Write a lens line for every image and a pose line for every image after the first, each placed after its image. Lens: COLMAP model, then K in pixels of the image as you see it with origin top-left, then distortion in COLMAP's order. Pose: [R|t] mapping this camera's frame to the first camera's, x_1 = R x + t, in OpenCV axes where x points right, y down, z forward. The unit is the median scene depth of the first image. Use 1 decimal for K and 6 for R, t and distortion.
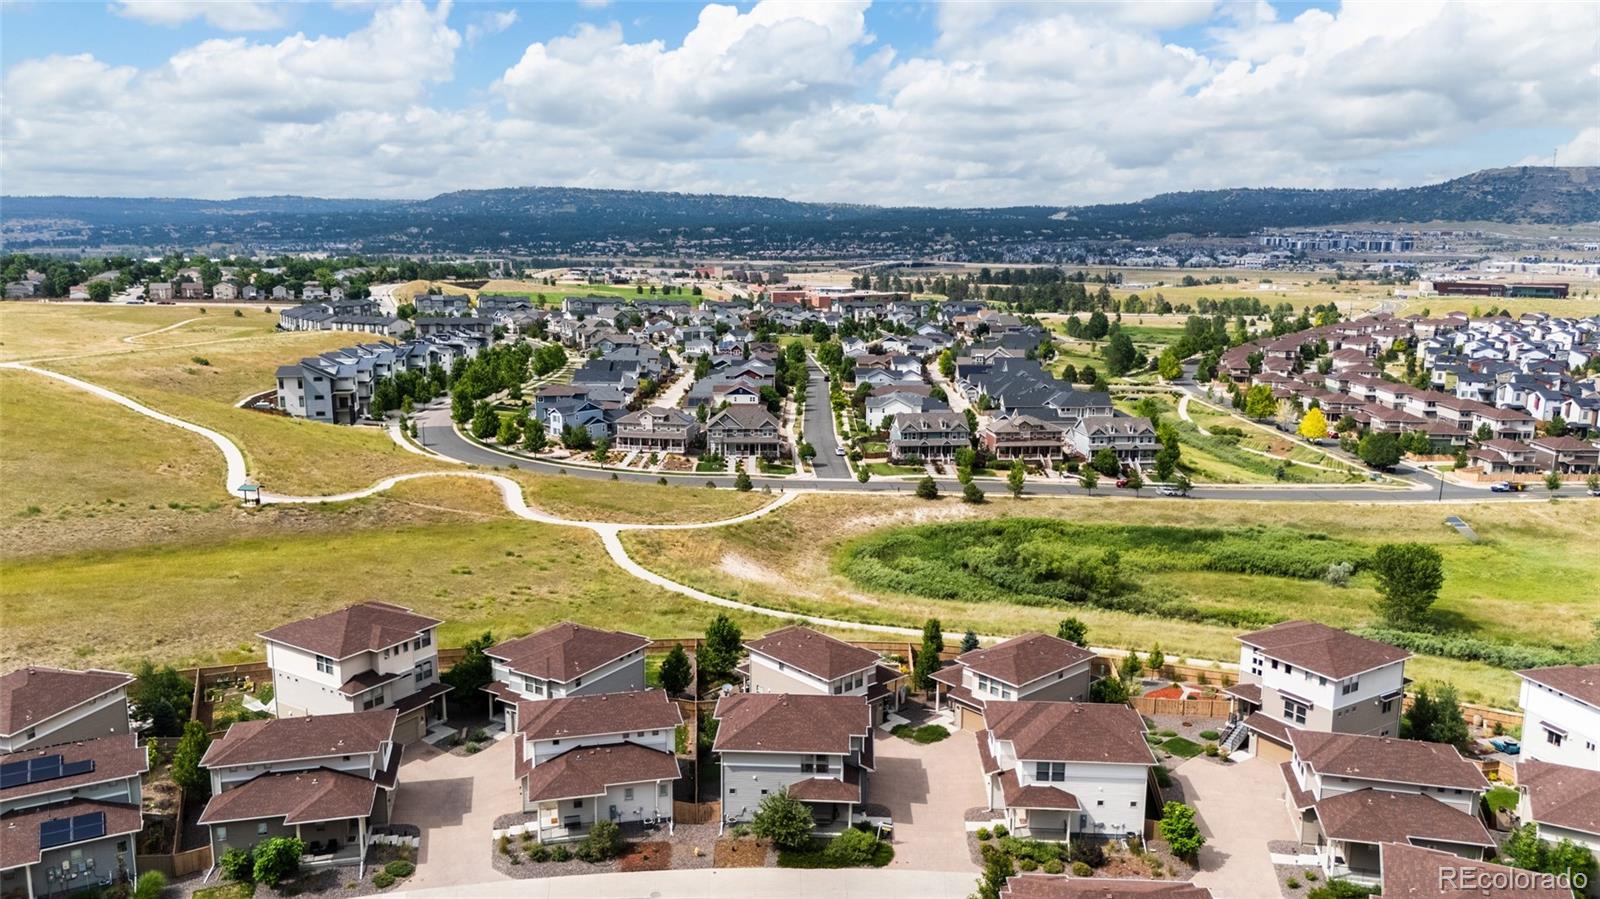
lens RADIAL K [[1192.6, 0, 811.2], [0, 1192.6, 461.7], [0, 0, 1]] dist [0.064938, -0.061841]
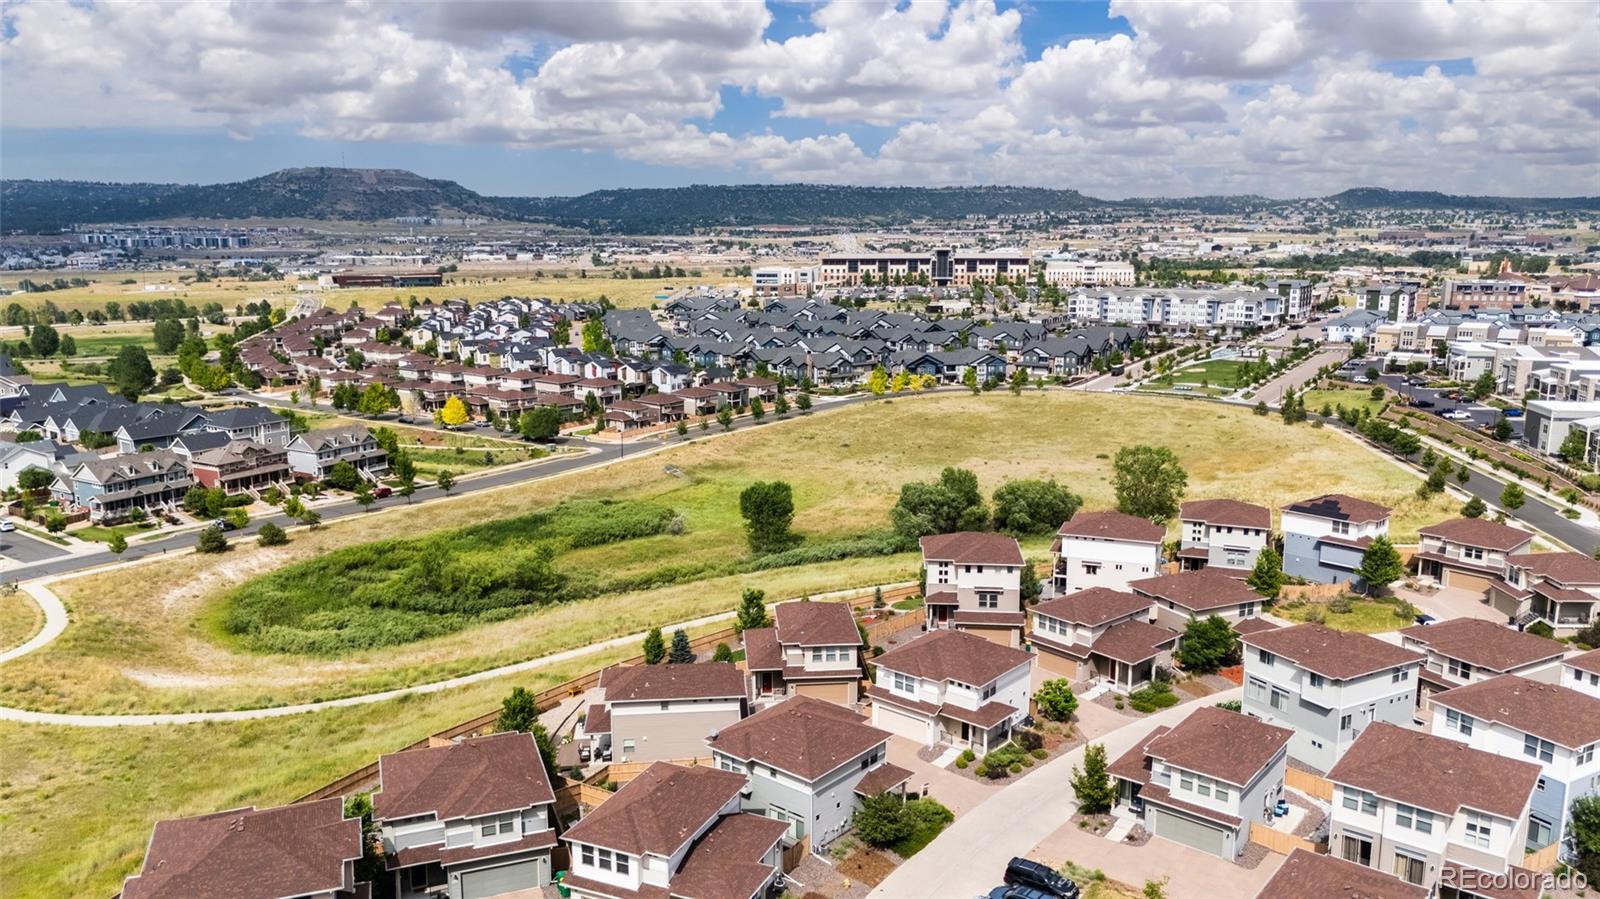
lens RADIAL K [[1192.6, 0, 816.3], [0, 1192.6, 440.8], [0, 0, 1]] dist [0.064938, -0.061841]
pose [[0.593933, -0.152159, 0.789995, -0.261930], [0.162703, 0.984379, 0.067276, -0.029182], [-0.787890, 0.088577, 0.609412, 0.130936]]
